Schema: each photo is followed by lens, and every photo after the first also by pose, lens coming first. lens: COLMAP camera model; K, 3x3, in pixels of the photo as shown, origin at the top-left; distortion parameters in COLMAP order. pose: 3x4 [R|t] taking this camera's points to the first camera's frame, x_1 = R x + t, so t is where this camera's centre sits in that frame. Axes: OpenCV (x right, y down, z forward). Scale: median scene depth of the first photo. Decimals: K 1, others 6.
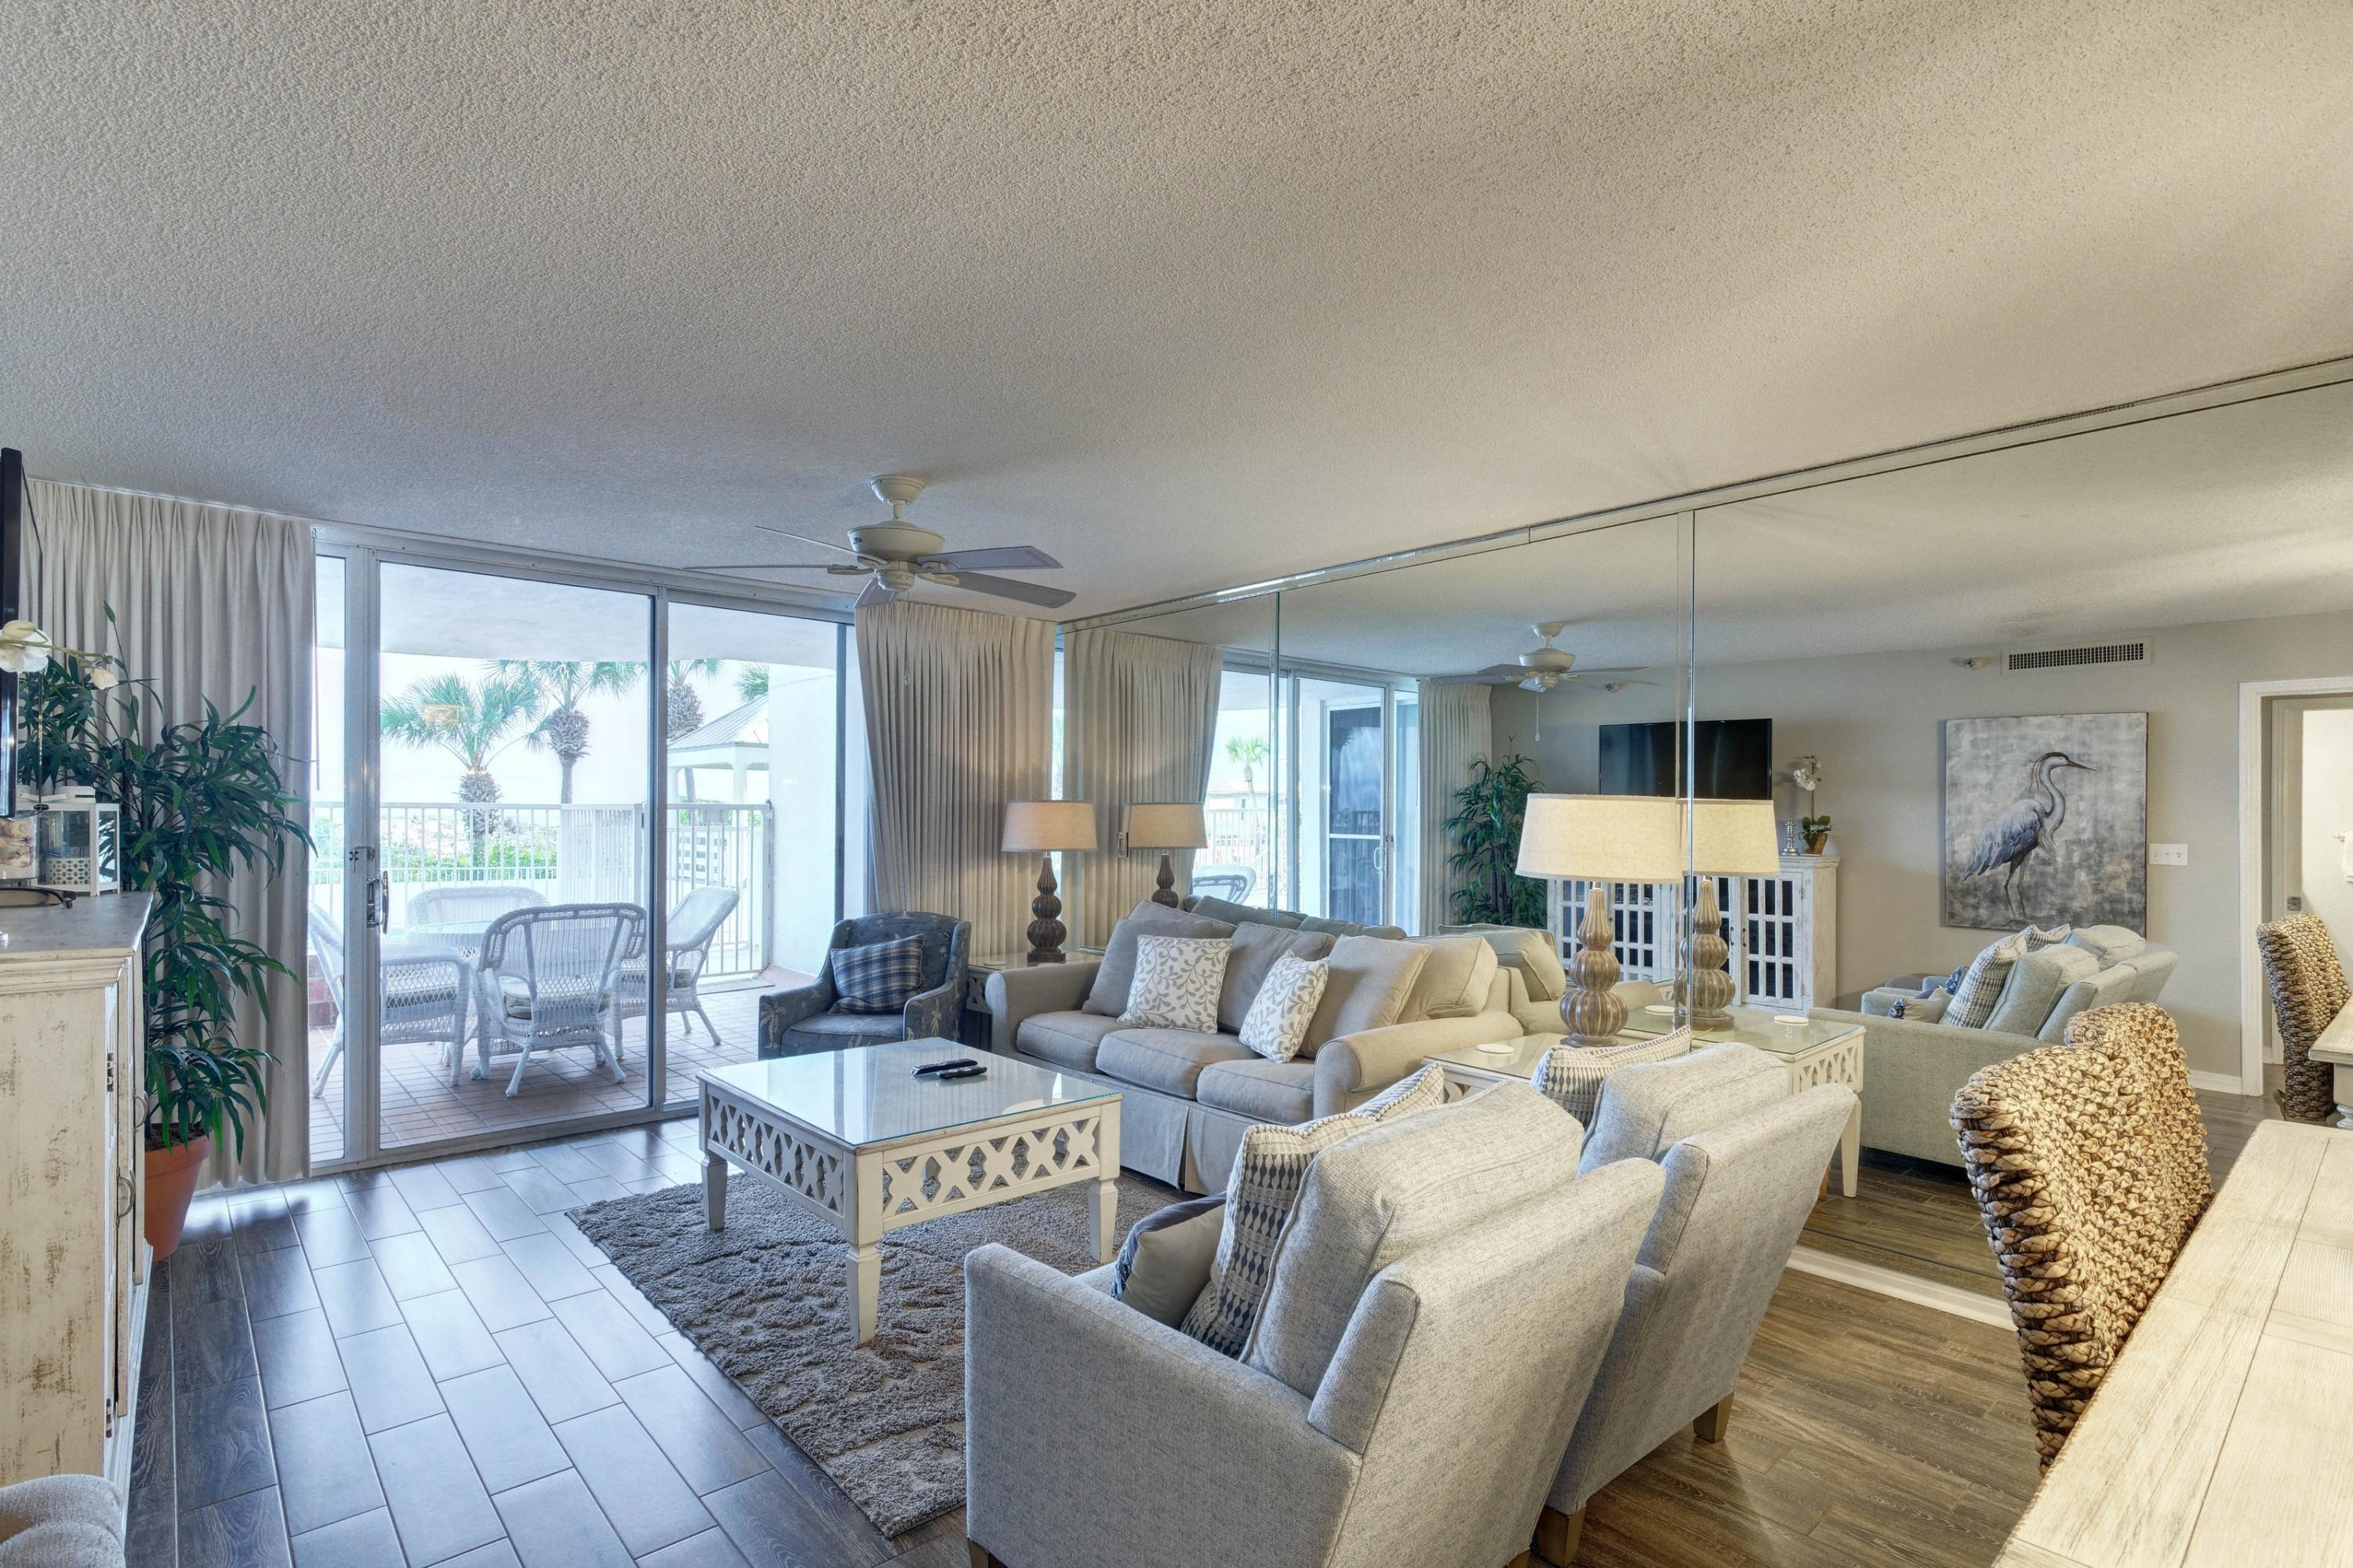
lens RADIAL K [[1153.7, 0, 1162.2], [0, 1153.7, 818.3], [0, 0, 1]] dist [0.004001, 0.001936]
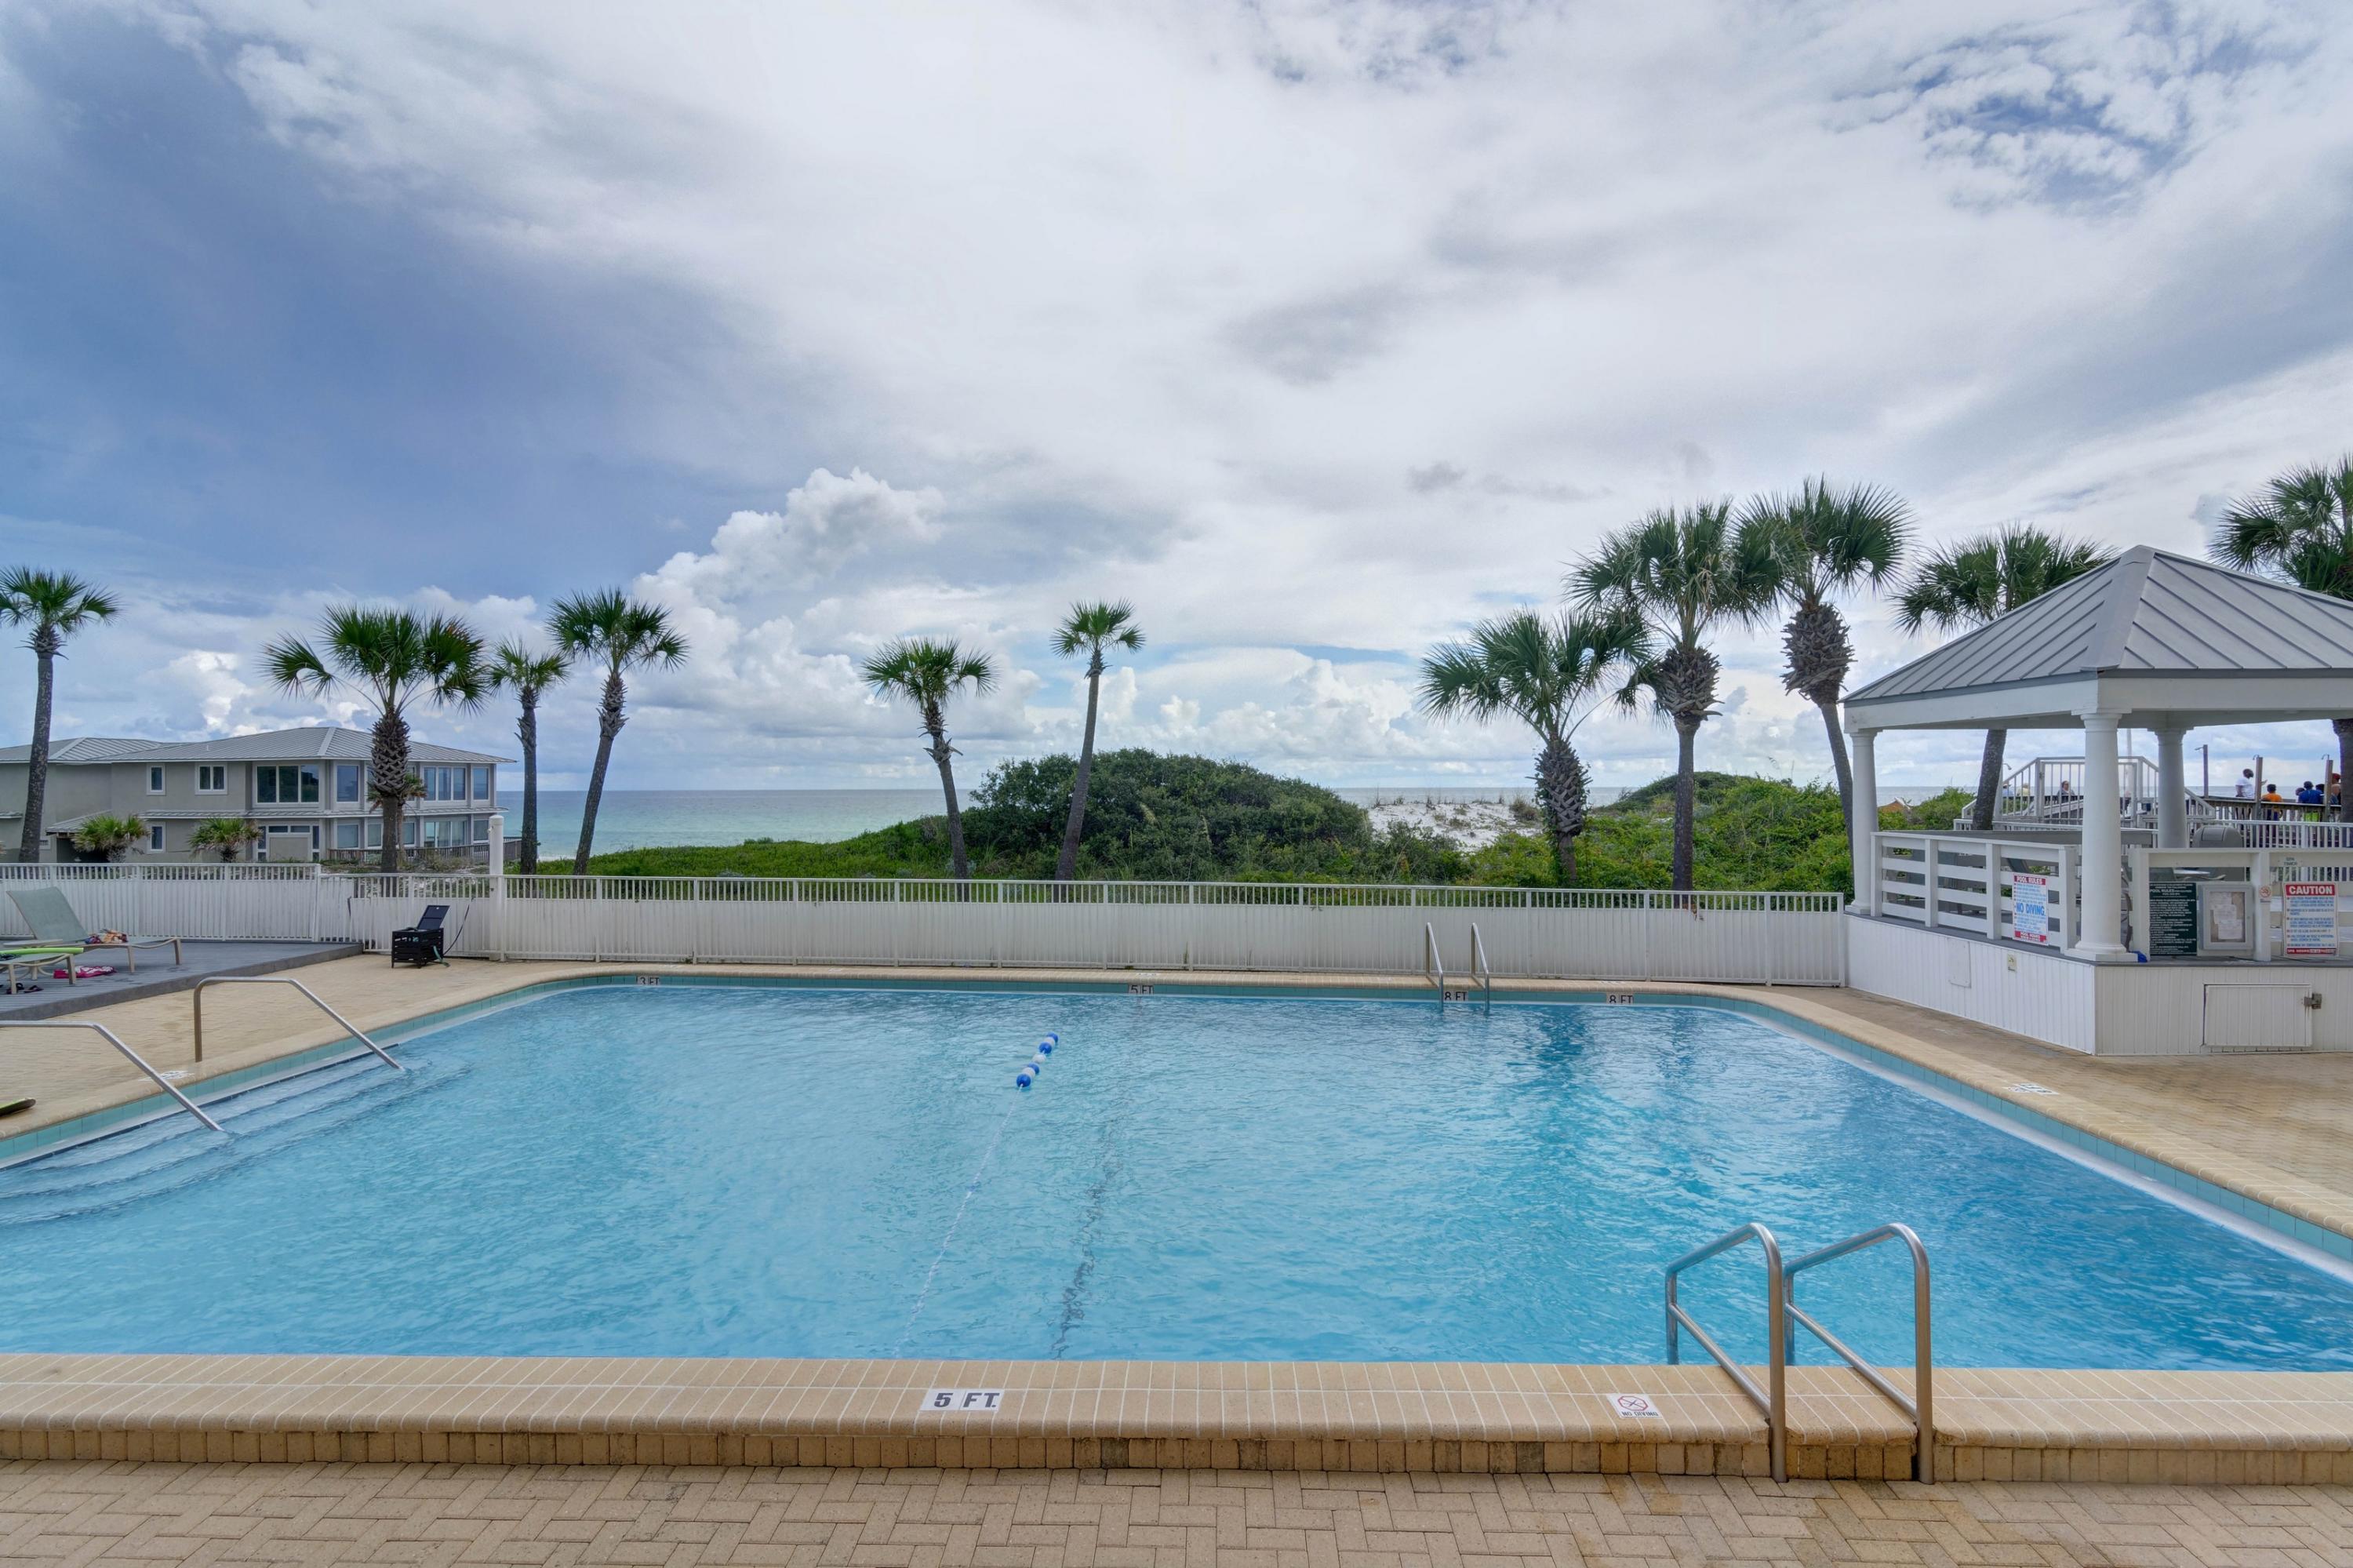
lens RADIAL K [[1153.7, 0, 1149.2], [0, 1153.7, 783.2], [0, 0, 1]] dist [0.004001, 0.001936]
pose [[0.720184, -0.011105, -0.693694, -1.046872], [0.005950, 0.999934, -0.009830, -0.049101], [0.693757, 0.002952, 0.720203, 1.196861]]
